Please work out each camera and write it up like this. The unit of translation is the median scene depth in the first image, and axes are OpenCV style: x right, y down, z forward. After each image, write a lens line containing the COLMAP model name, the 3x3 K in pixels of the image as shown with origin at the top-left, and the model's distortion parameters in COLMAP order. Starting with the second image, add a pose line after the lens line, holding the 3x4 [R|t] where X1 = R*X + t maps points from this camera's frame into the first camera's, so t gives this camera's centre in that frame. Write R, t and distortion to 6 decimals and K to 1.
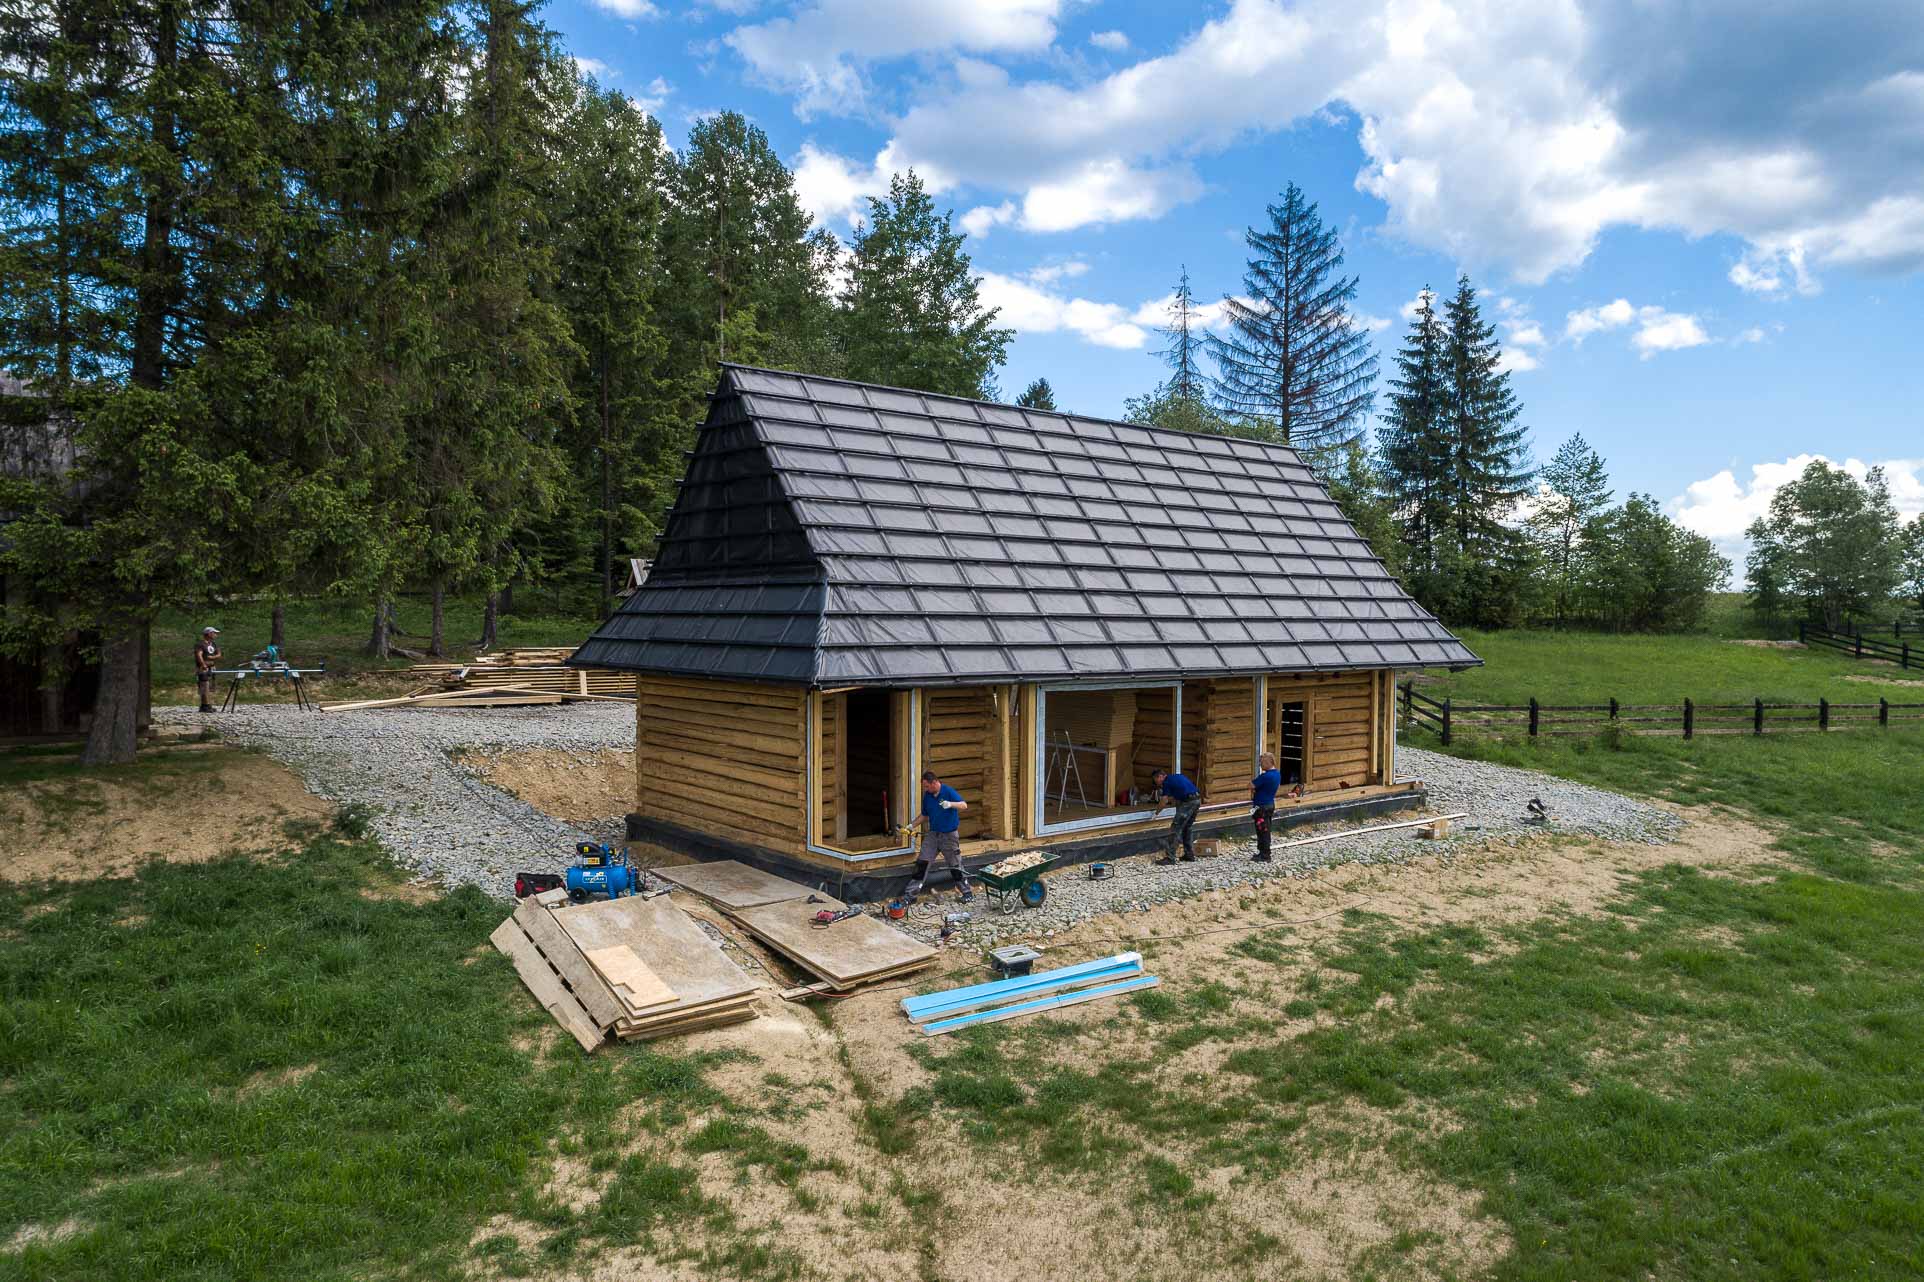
lens RADIAL K [[1333.8, 0, 881.0], [0, 1333.8, 641.1], [0, 0, 1]] dist [-0.003491, -0.000337]
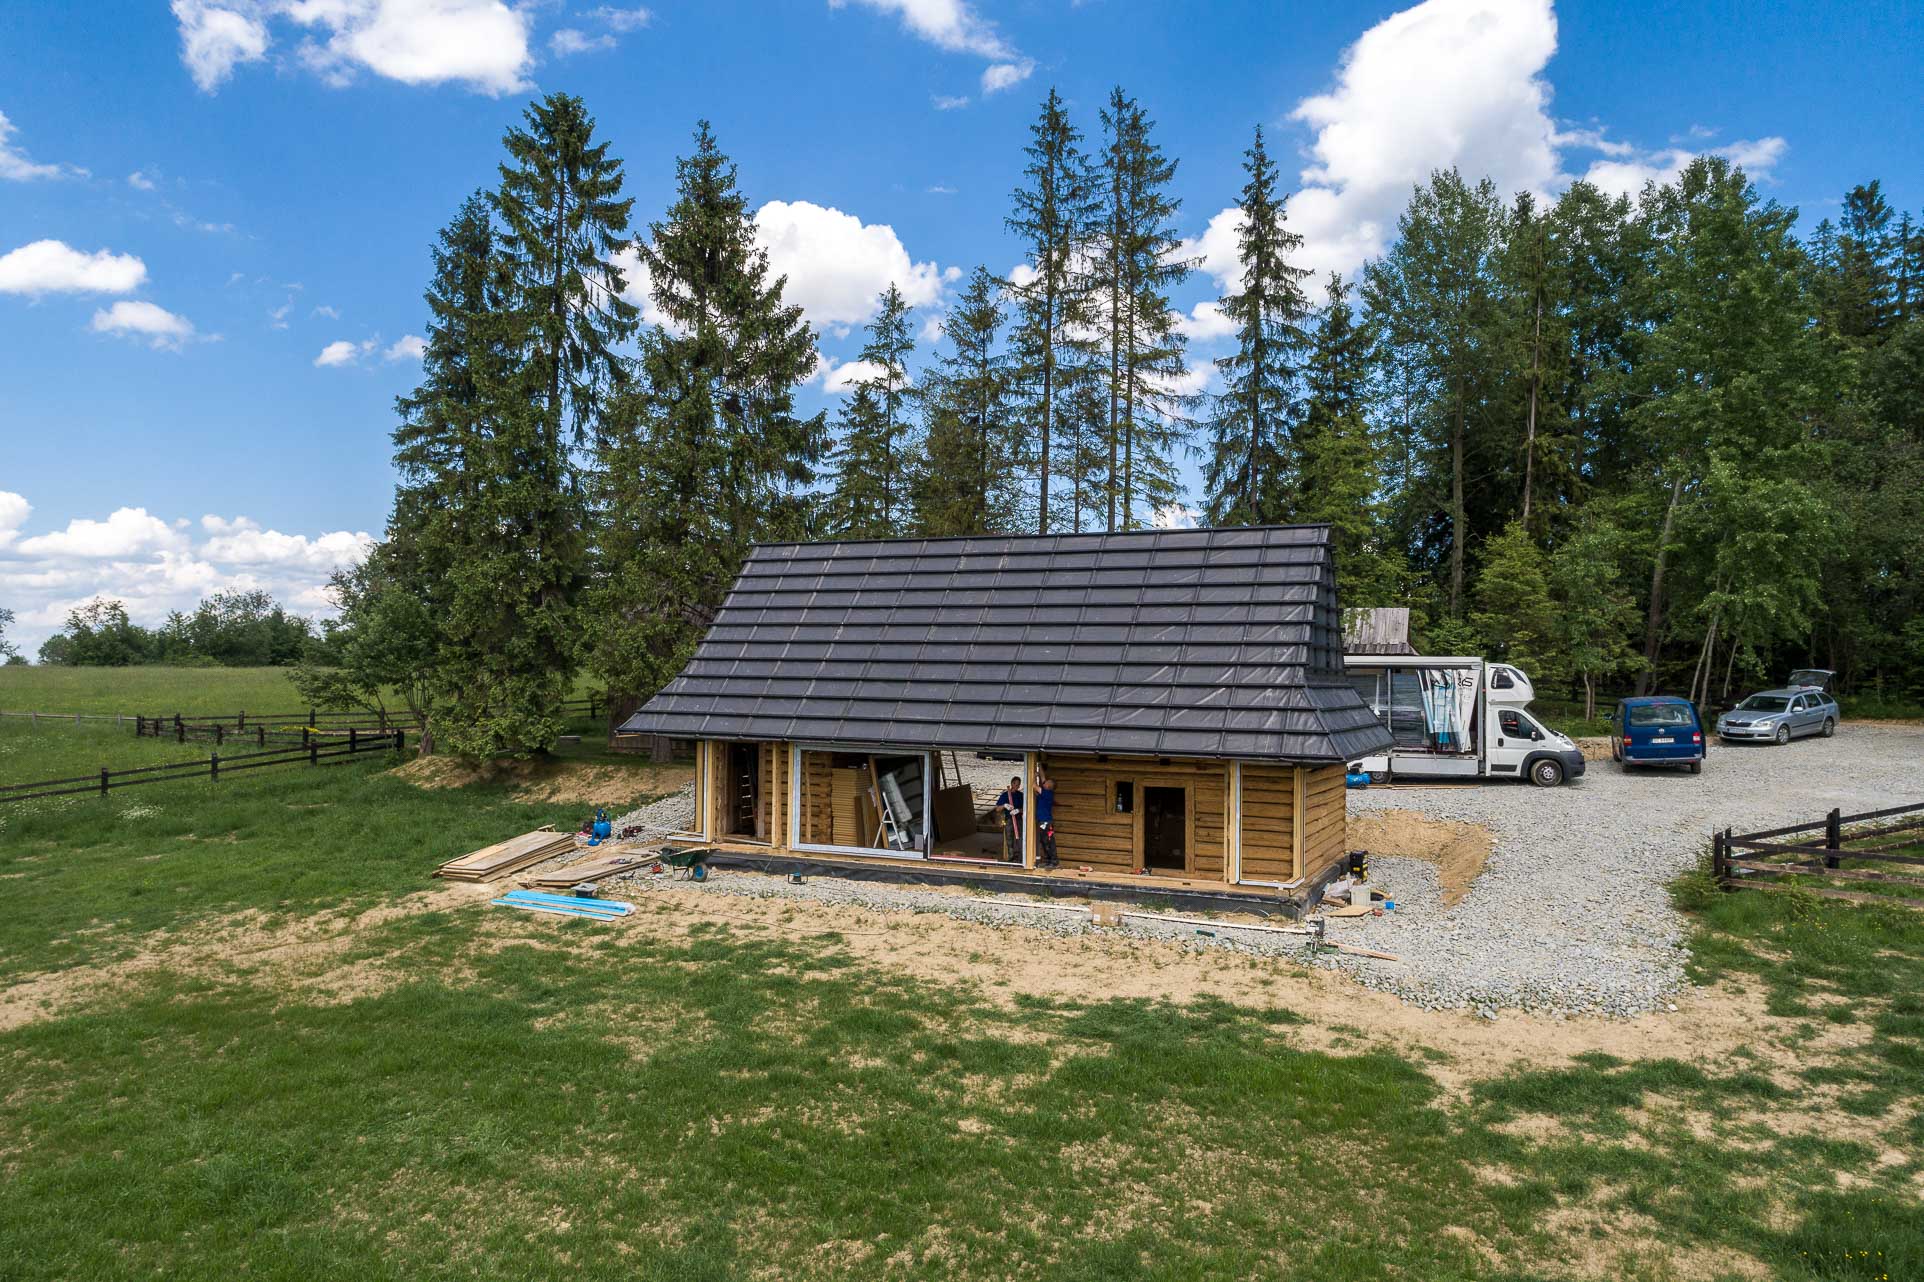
lens RADIAL K [[1286.7, 0, 962.0], [0, 1286.7, 641.0], [0, 0, 1]] dist [-0.004821, -0.002331]
pose [[0.425221, -0.039339, -0.904234, 1.683353], [-0.036587, 0.997491, -0.060601, -0.001087], [0.904350, 0.058852, 0.422715, 0.658459]]
